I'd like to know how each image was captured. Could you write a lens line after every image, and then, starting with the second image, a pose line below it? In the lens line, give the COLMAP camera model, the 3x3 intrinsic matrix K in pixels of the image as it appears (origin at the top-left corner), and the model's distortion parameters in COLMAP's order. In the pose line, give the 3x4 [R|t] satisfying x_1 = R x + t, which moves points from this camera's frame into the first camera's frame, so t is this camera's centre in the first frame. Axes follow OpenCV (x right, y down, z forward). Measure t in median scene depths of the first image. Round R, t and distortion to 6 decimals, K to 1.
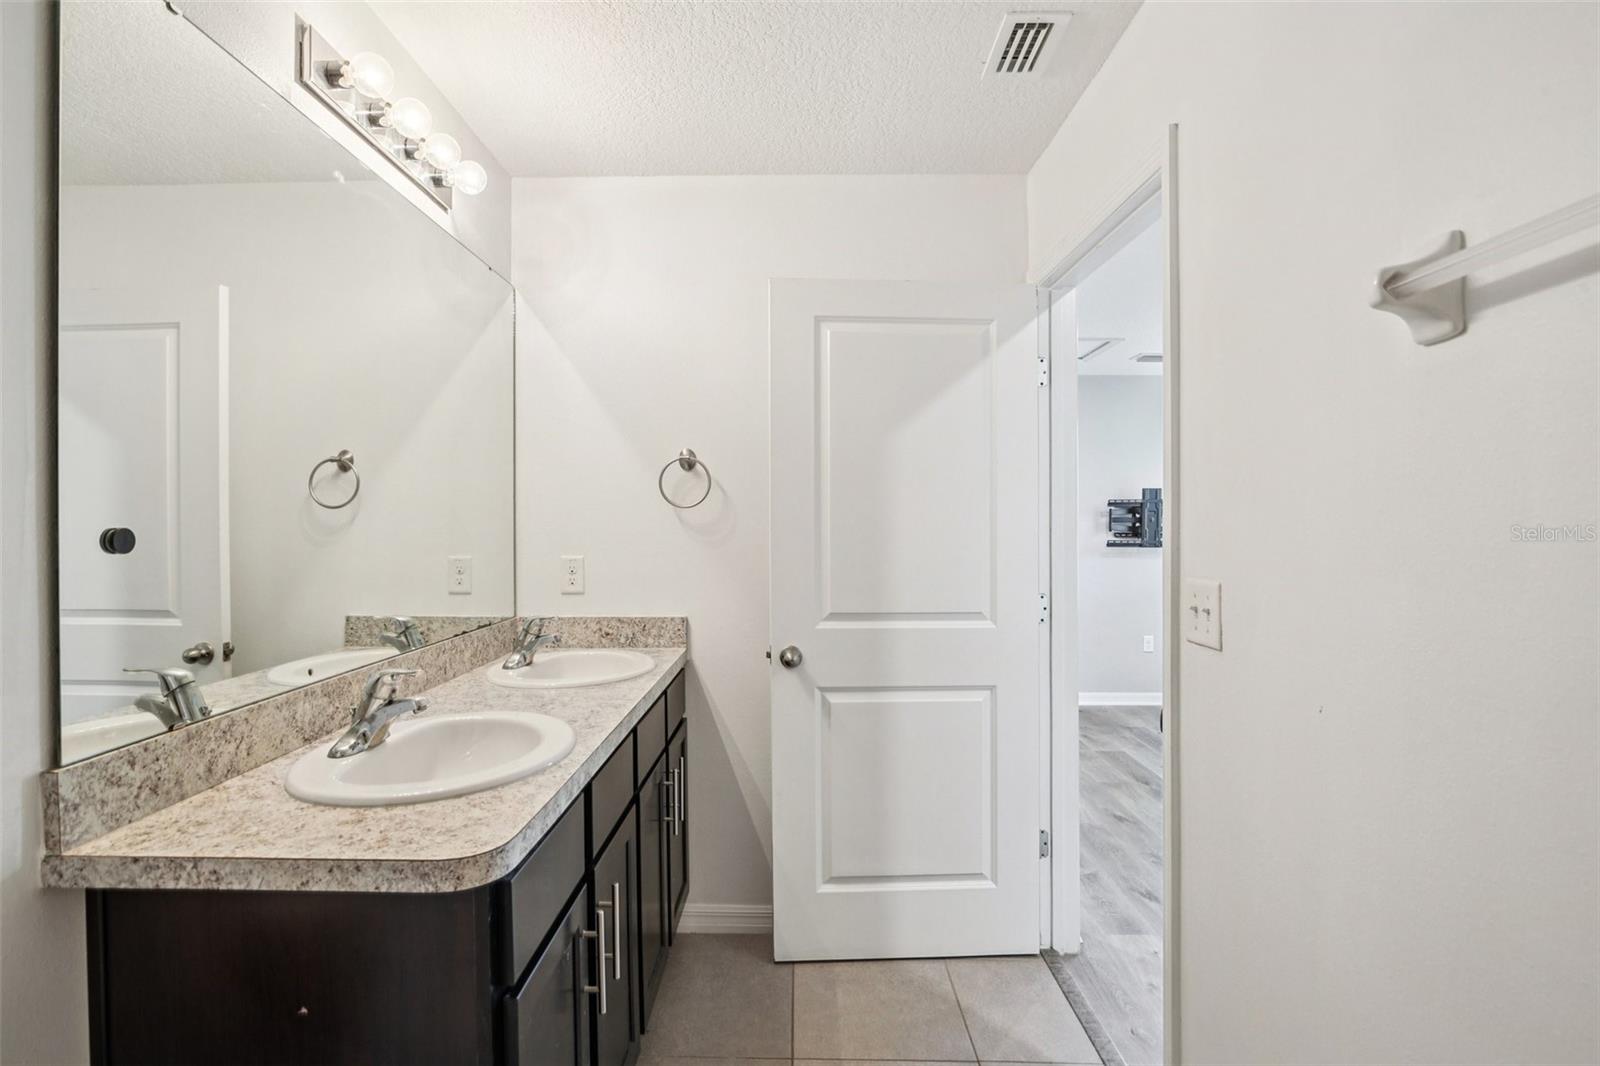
lens RADIAL K [[776.5, 0, 801.3], [0, 776.5, 529.2], [0, 0, 1]] dist [-0.009100, -0.000759]
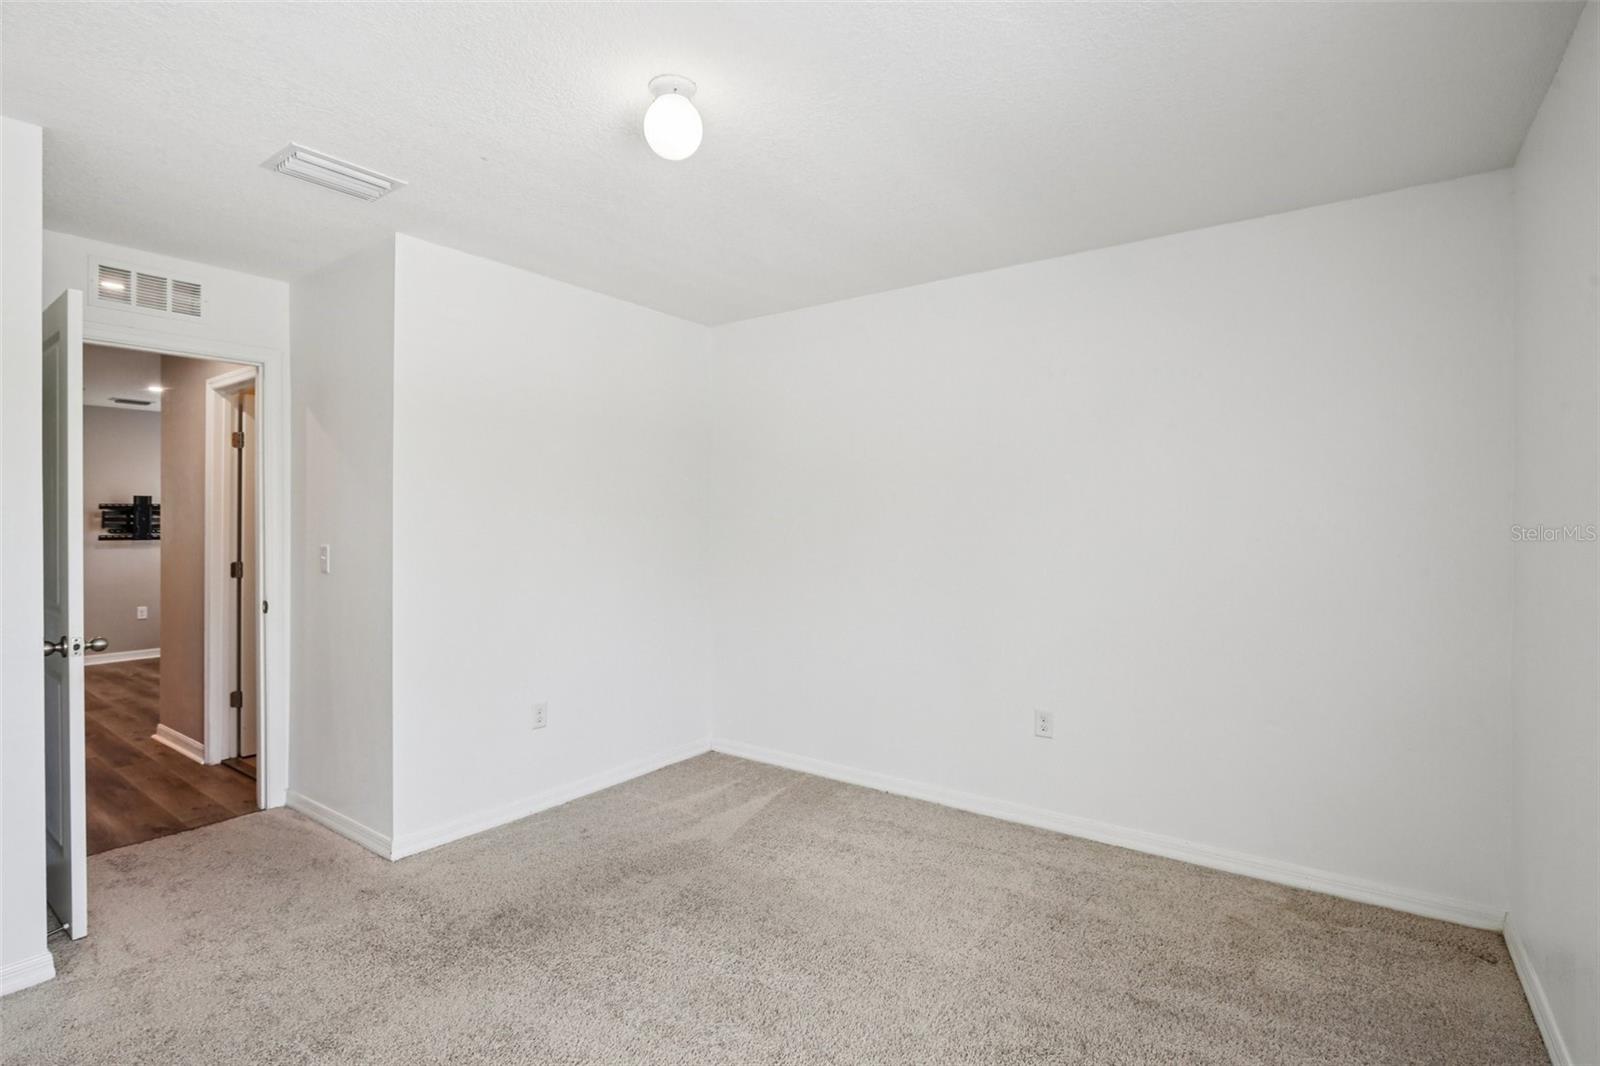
lens RADIAL K [[776.5, 0, 797.7], [0, 776.5, 531.2], [0, 0, 1]] dist [-0.009100, -0.000759]
pose [[0.597929, -0.008970, 0.801499, 0.062507], [0.004251, 0.999959, 0.008020, 0.002319], [-0.801538, -0.001388, 0.597942, -0.693817]]
